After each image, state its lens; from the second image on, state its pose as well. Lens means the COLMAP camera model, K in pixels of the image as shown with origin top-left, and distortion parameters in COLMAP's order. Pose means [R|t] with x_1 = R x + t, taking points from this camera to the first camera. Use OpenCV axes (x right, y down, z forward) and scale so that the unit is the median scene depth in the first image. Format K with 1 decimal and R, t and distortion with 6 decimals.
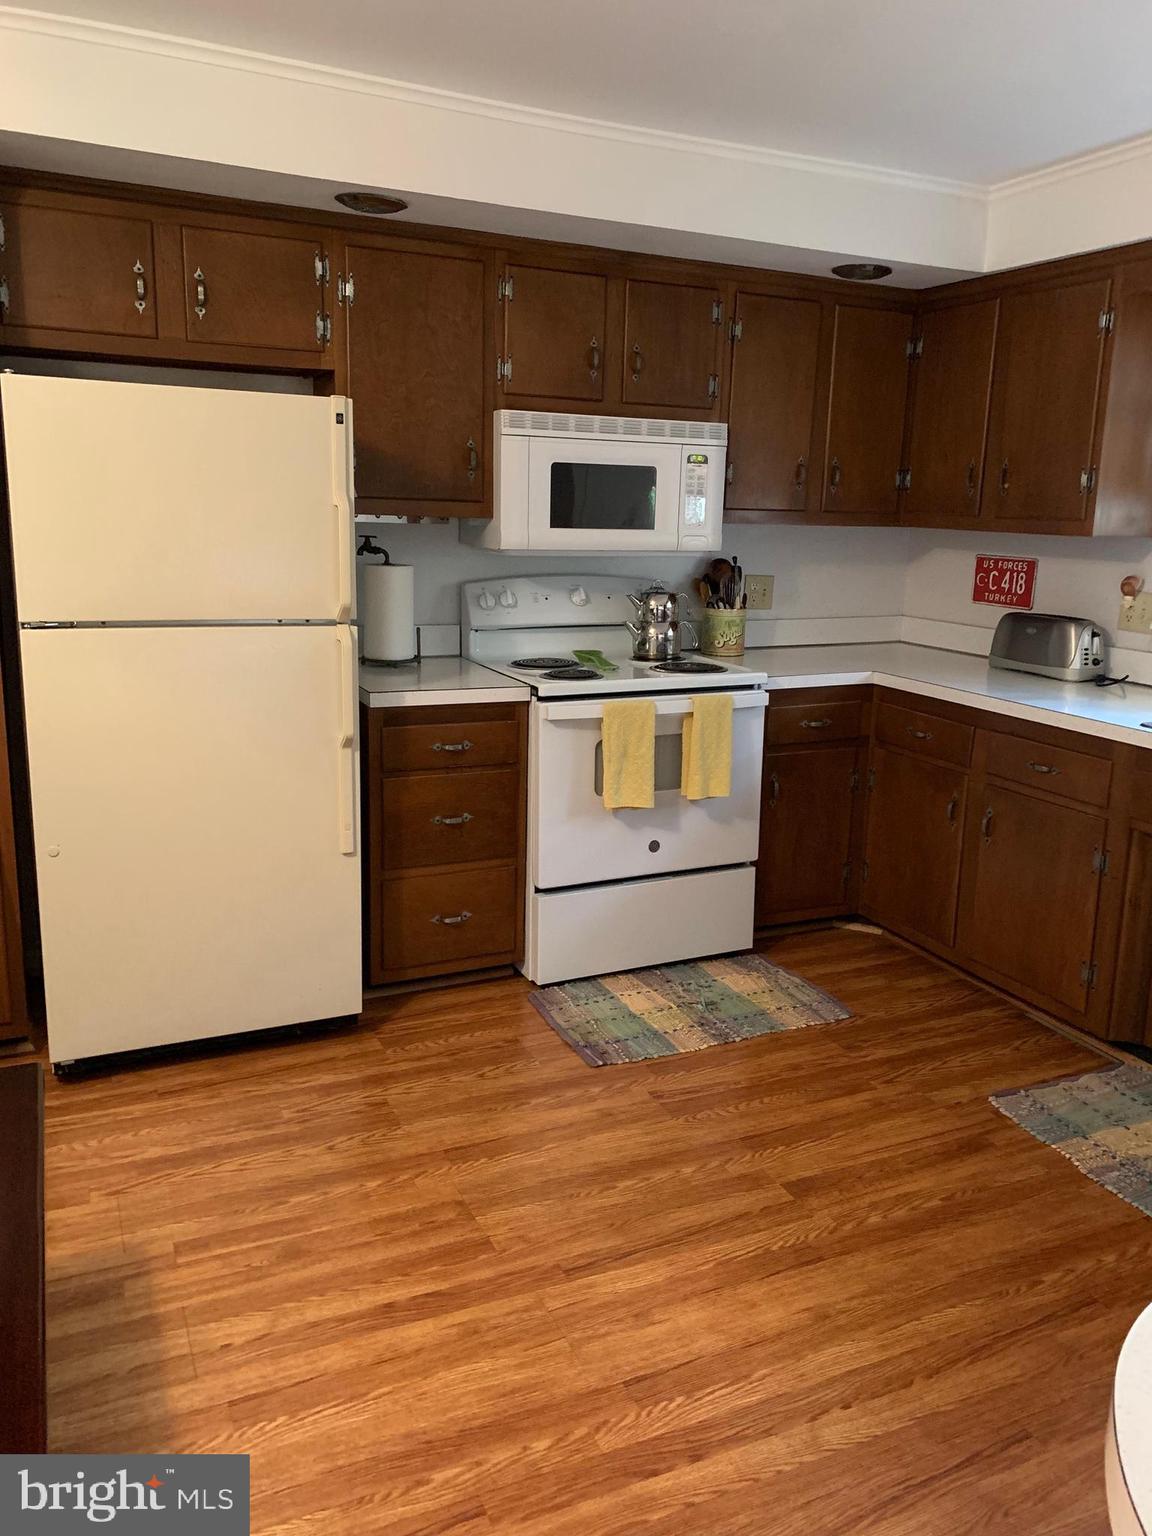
lens RADIAL K [[1167.2, 0, 605.0], [0, 1167.2, 798.1], [0, 0, 1]] dist [0.030832, -0.062187]
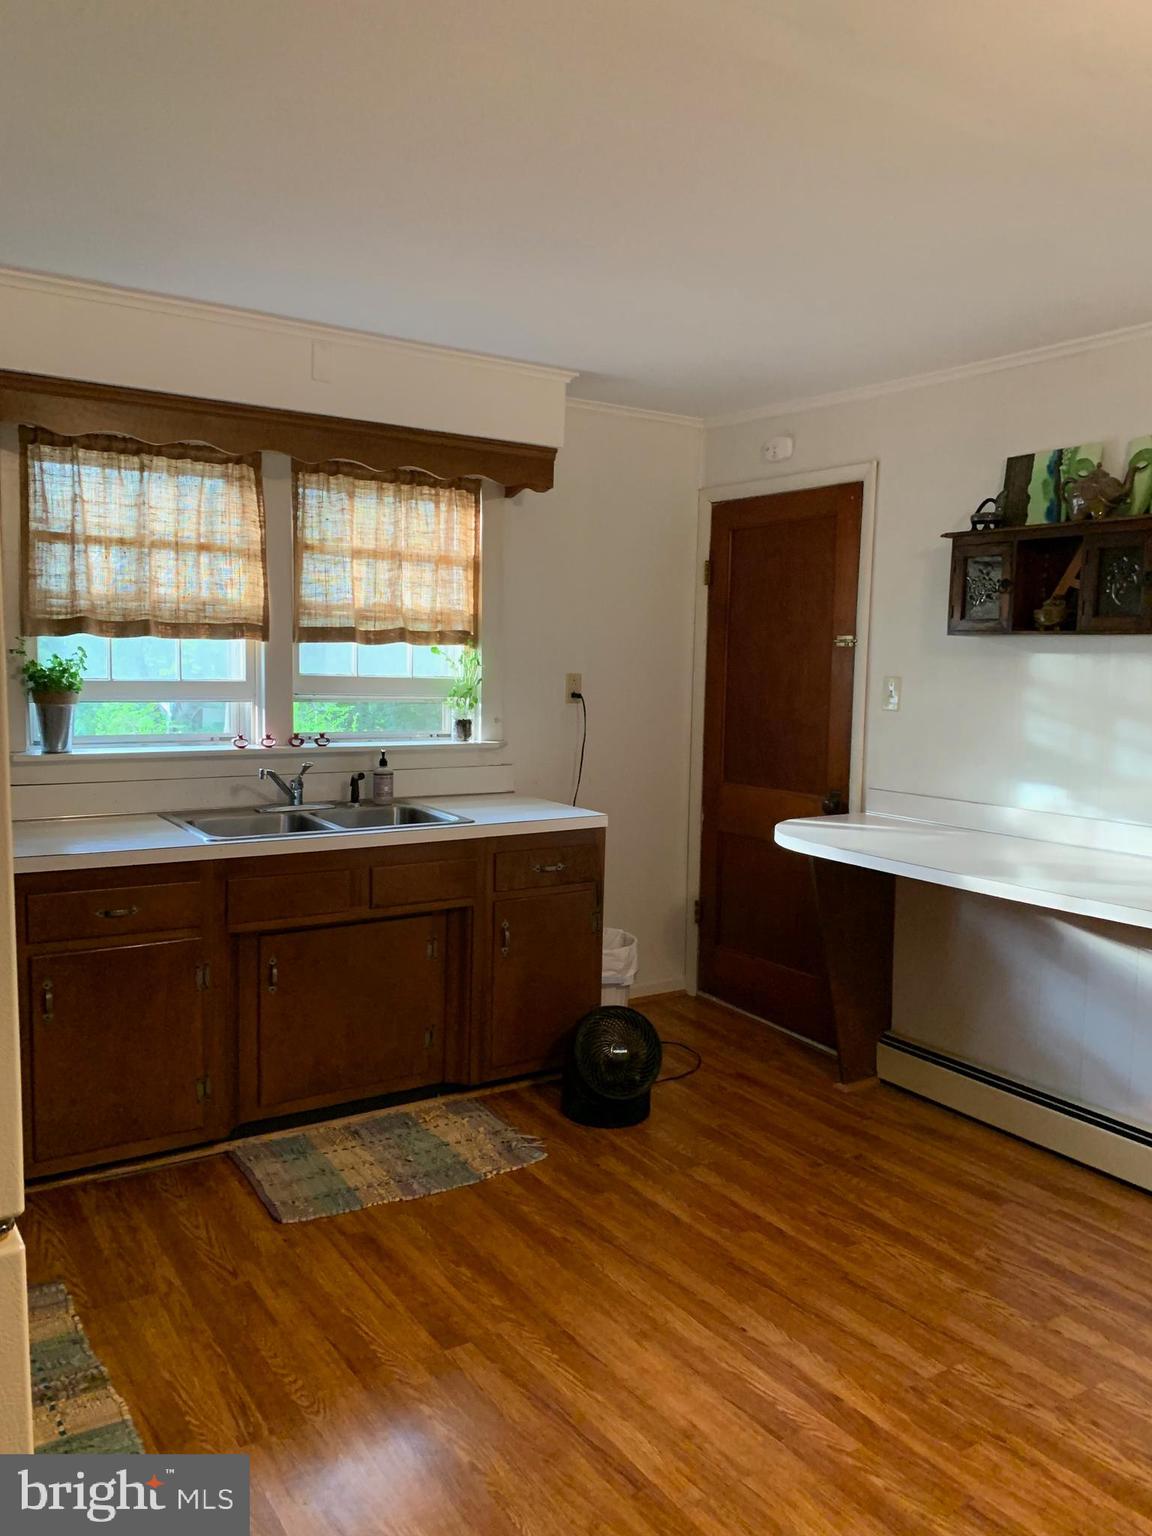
lens RADIAL K [[1167.2, 0, 605.0], [0, 1167.2, 798.1], [0, 0, 1]] dist [0.030832, -0.062187]
pose [[-0.146420, -0.147077, 0.978228, -0.801410], [0.219540, 0.959394, 0.177105, -0.259437], [-0.964553, 0.240692, -0.108185, 0.961879]]
